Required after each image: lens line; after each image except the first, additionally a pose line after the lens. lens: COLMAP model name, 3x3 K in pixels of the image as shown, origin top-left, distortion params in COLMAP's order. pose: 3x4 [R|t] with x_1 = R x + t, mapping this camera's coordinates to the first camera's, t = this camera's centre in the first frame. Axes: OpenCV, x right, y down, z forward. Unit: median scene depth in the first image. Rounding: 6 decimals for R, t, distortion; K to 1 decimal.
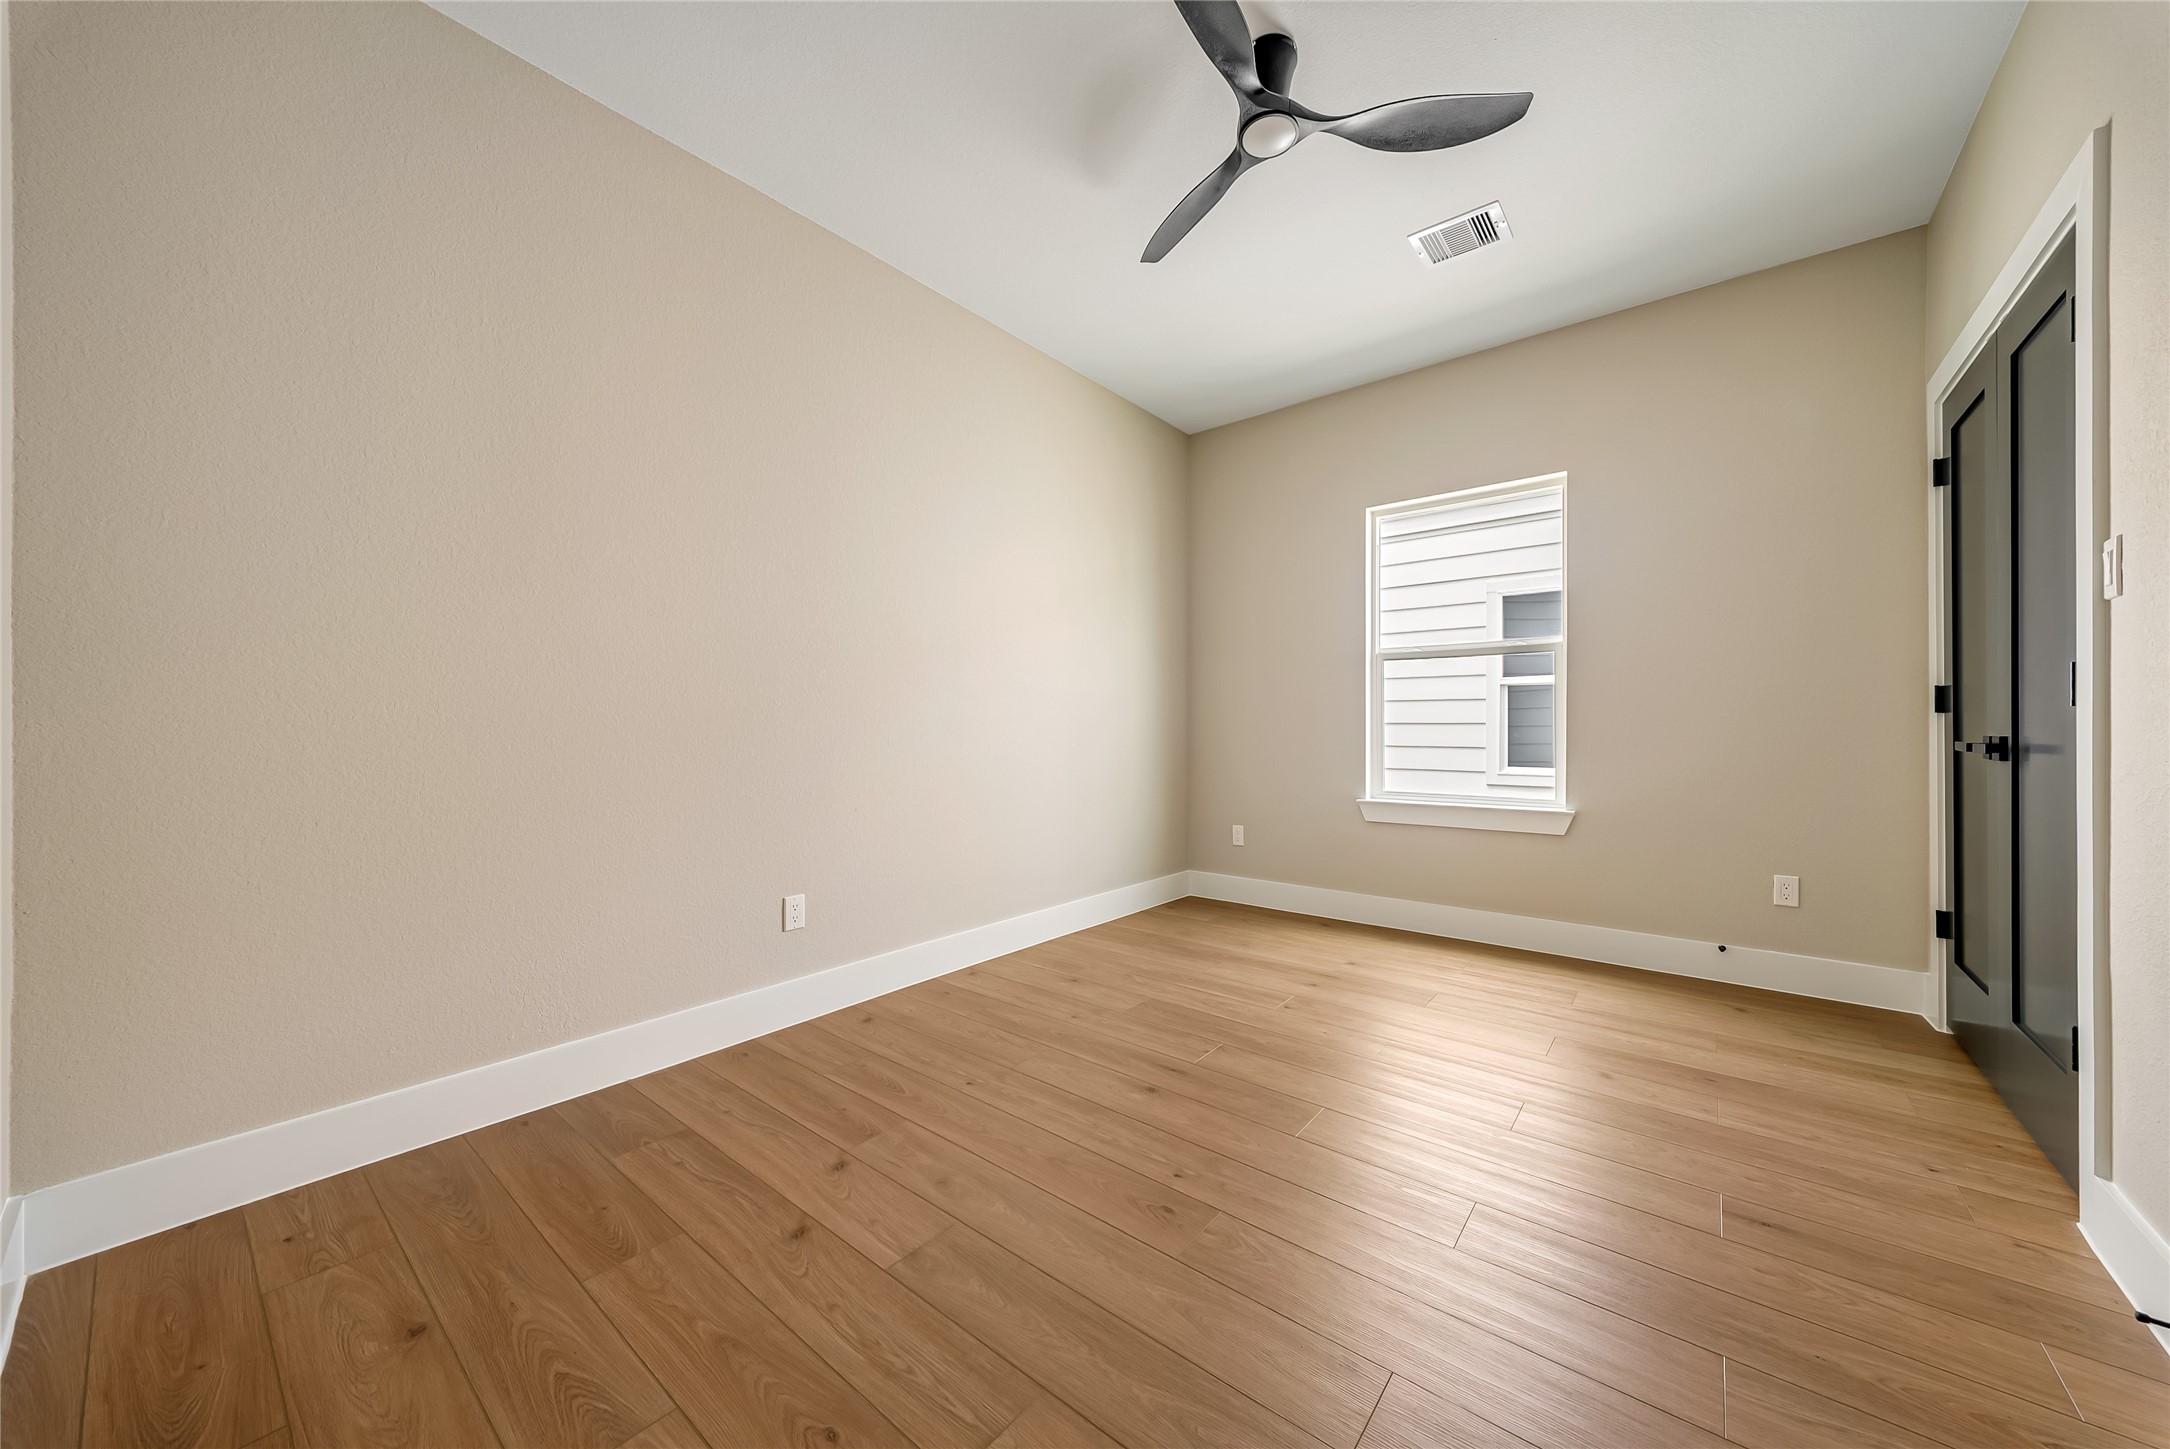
lens RADIAL K [[772.3, 0, 1098.5], [0, 772.3, 720.3], [0, 0, 1]] dist [0.002886, 0.000354]
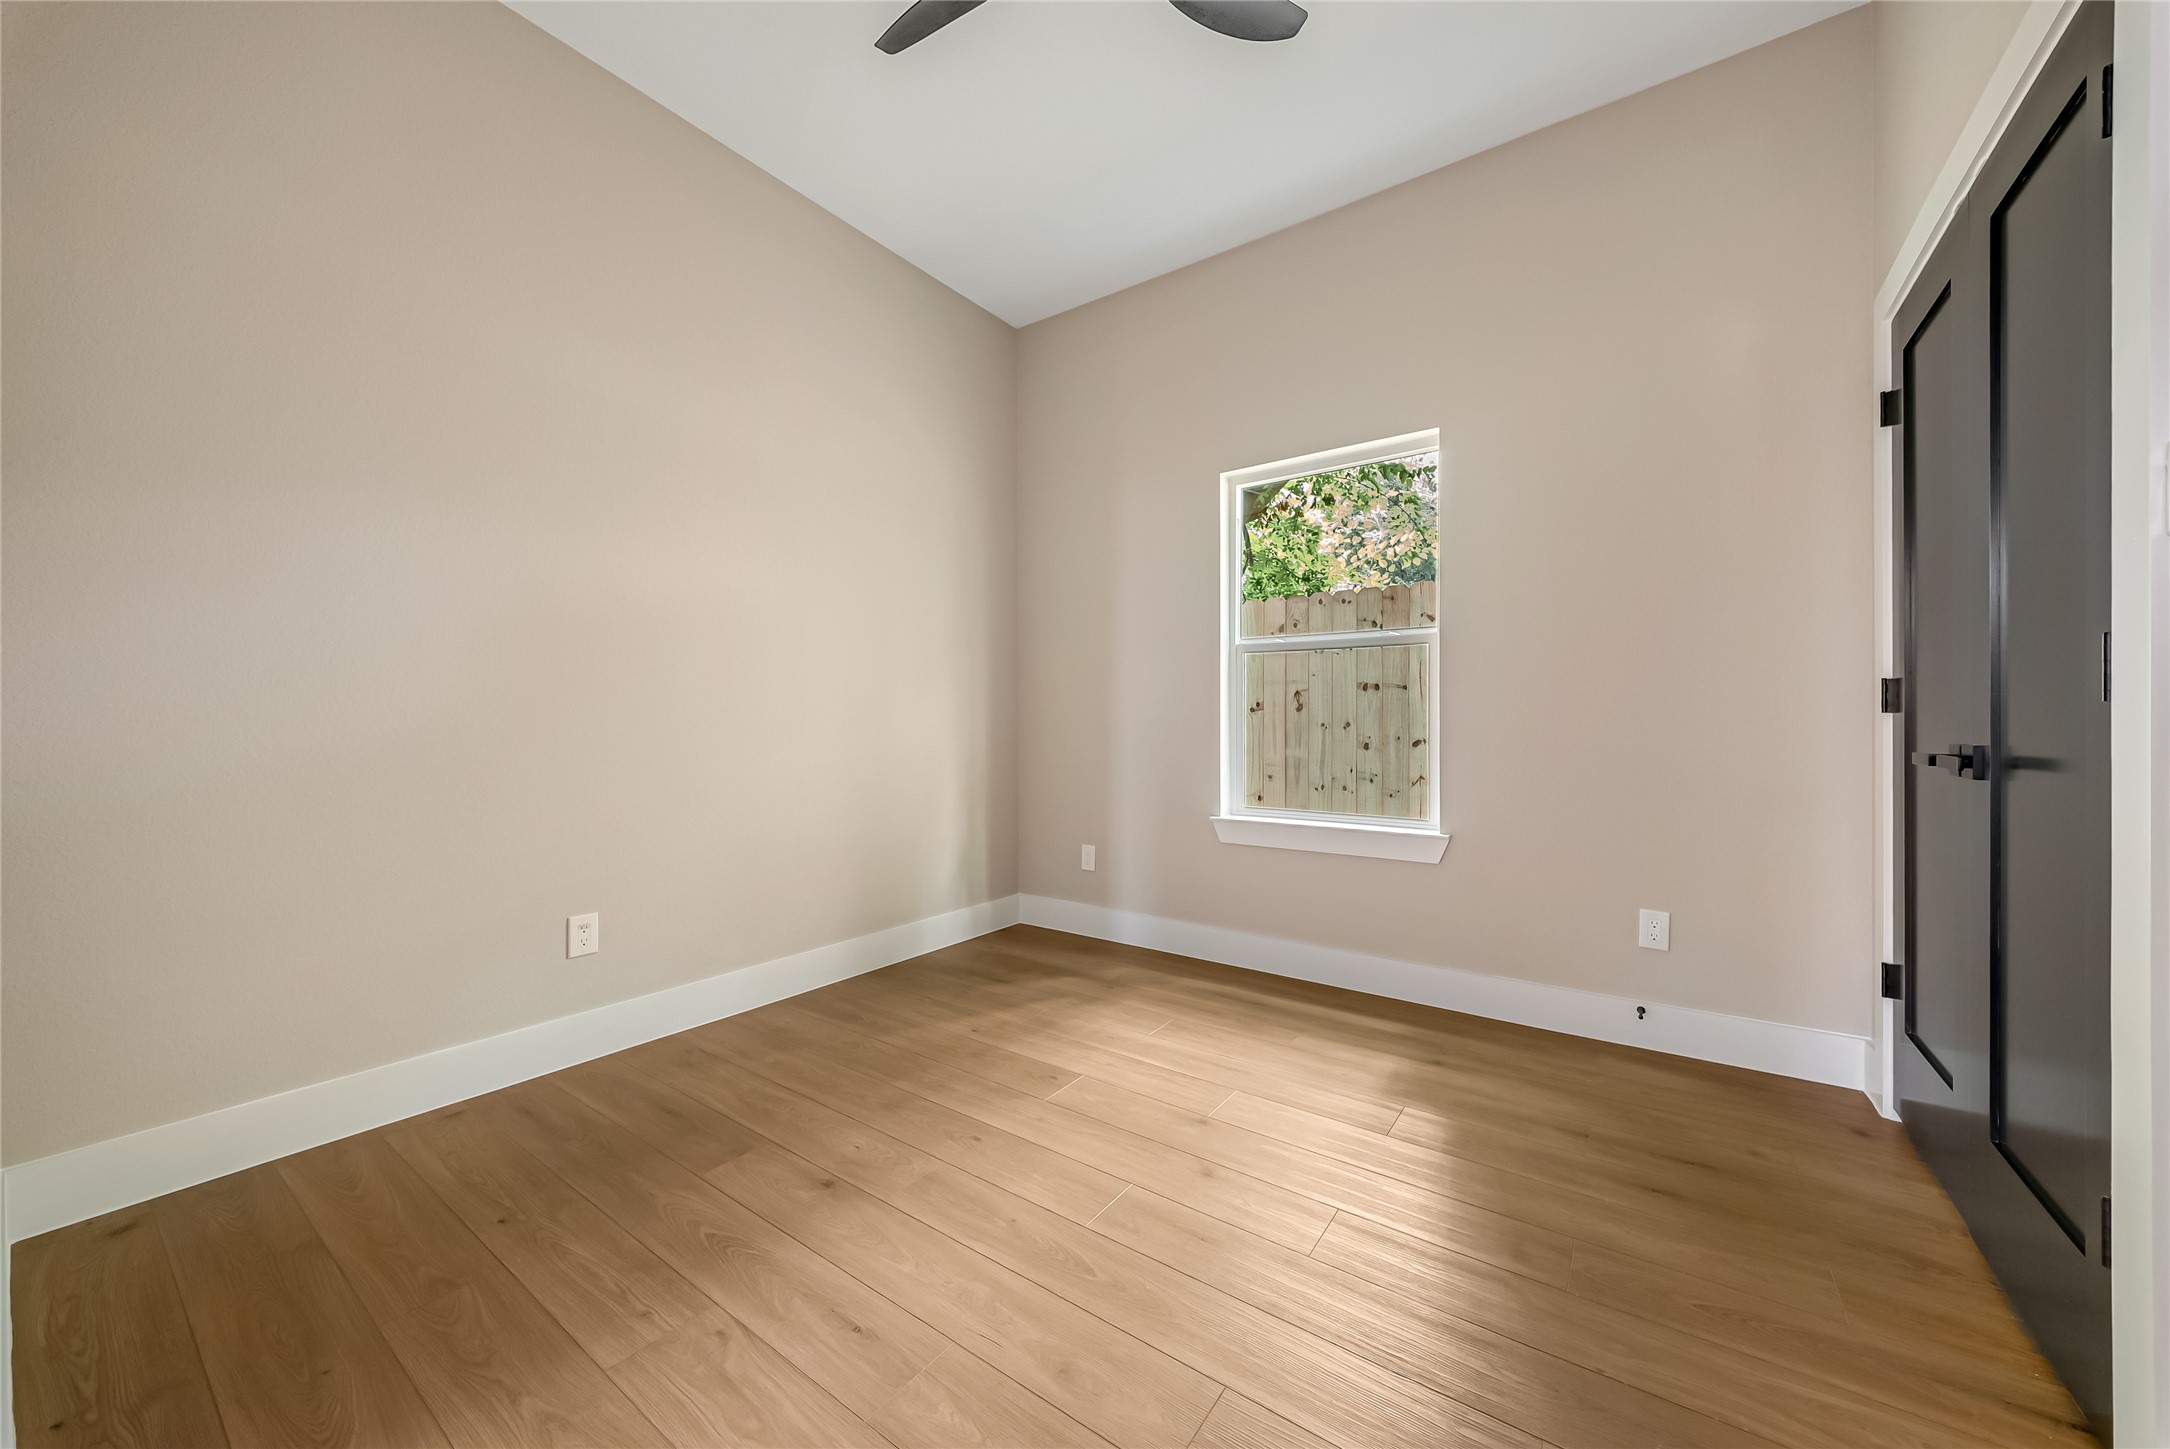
lens RADIAL K [[772.3, 0, 1072.2], [0, 772.3, 728.0], [0, 0, 1]] dist [0.002886, 0.000354]
pose [[0.999695, -0.001945, 0.024640, 0.243591], [0.001827, 0.999987, 0.004801, -0.000278], [-0.024649, -0.004754, 0.999685, 0.238796]]
